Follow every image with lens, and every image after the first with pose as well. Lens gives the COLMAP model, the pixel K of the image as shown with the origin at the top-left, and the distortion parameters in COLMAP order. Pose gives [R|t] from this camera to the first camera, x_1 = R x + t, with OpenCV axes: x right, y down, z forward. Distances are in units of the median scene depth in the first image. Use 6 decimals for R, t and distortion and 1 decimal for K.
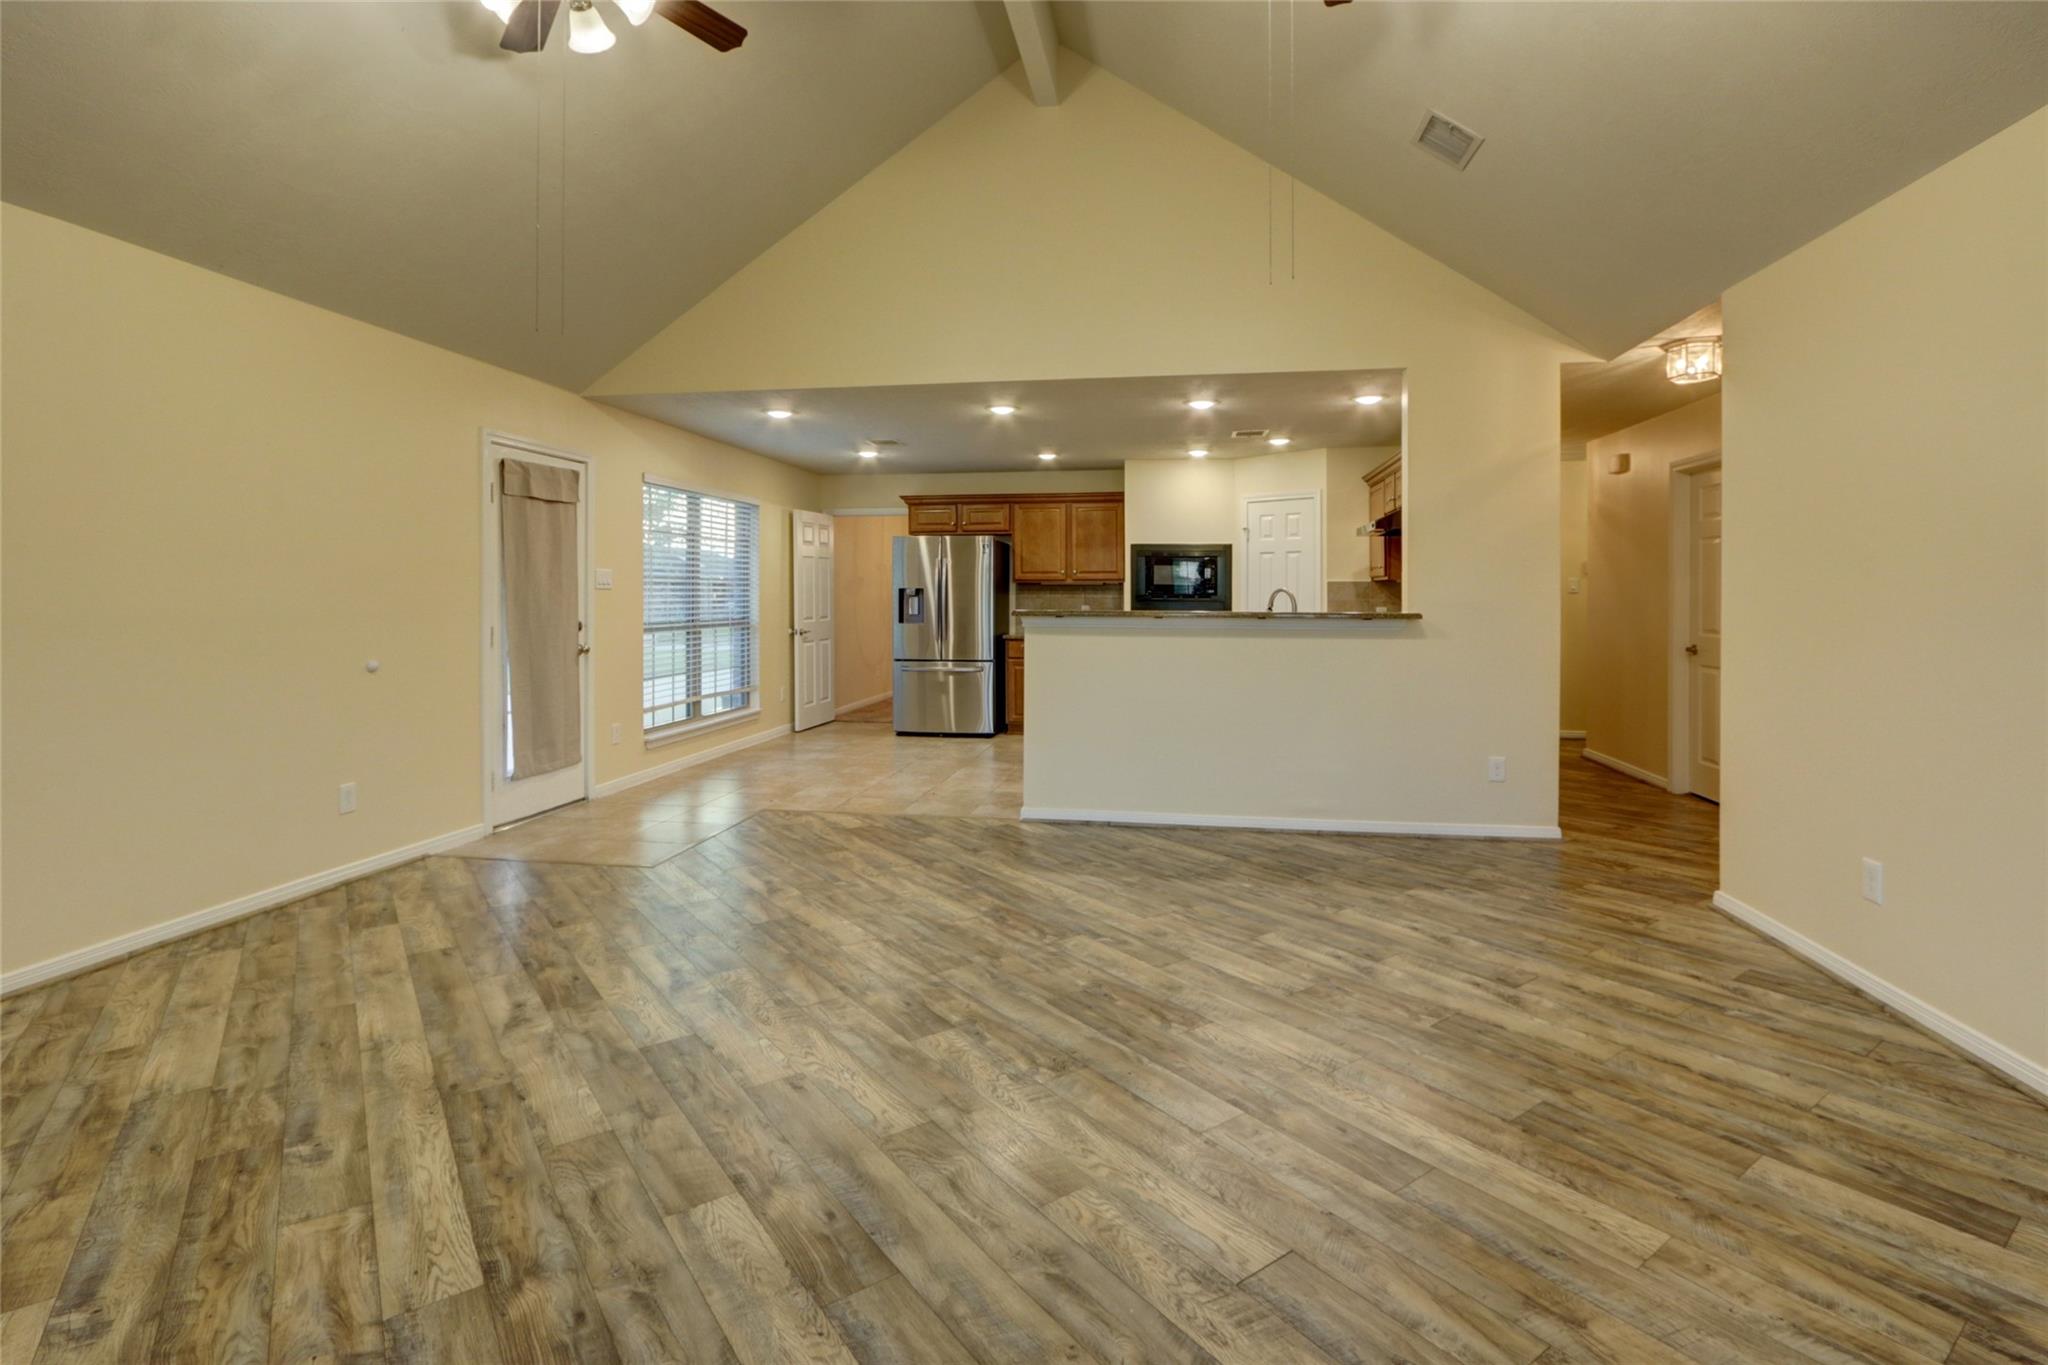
lens RADIAL K [[1037.8, 0, 1018.6], [0, 1037.8, 583.0], [0, 0, 1]] dist [-0.000218, -0.001145]
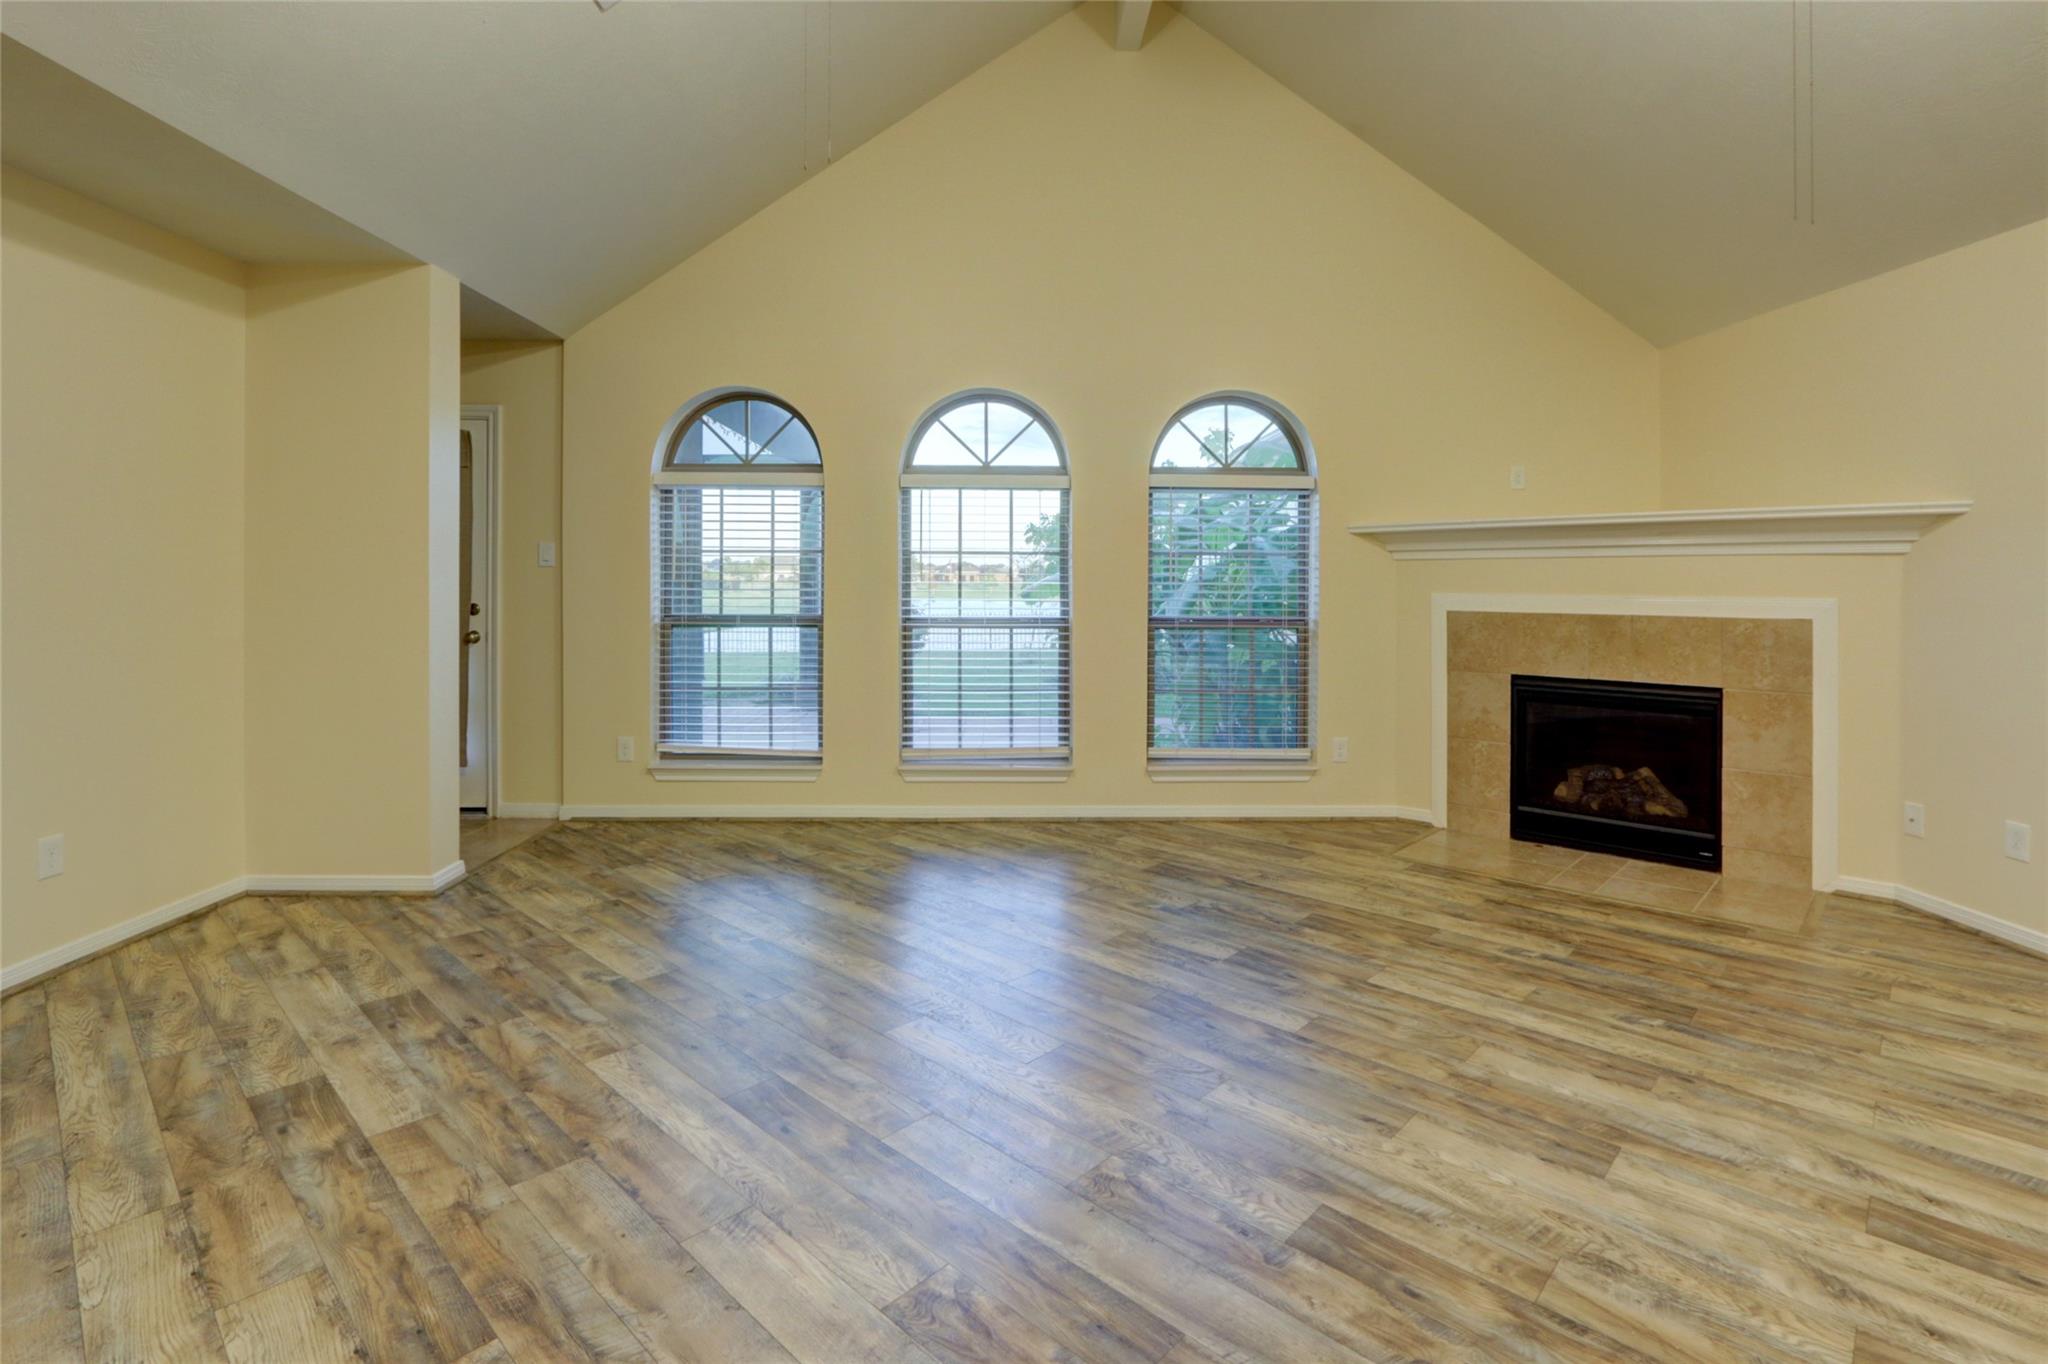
lens RADIAL K [[1037.8, 0, 1018.6], [0, 1037.8, 582.5], [0, 0, 1]] dist [-0.000218, -0.001145]
pose [[-0.983926, -0.005345, -0.178497, 0.279921], [-0.004644, 0.999980, -0.004346, 0.024136], [0.178517, -0.003447, -0.983931, 2.035938]]
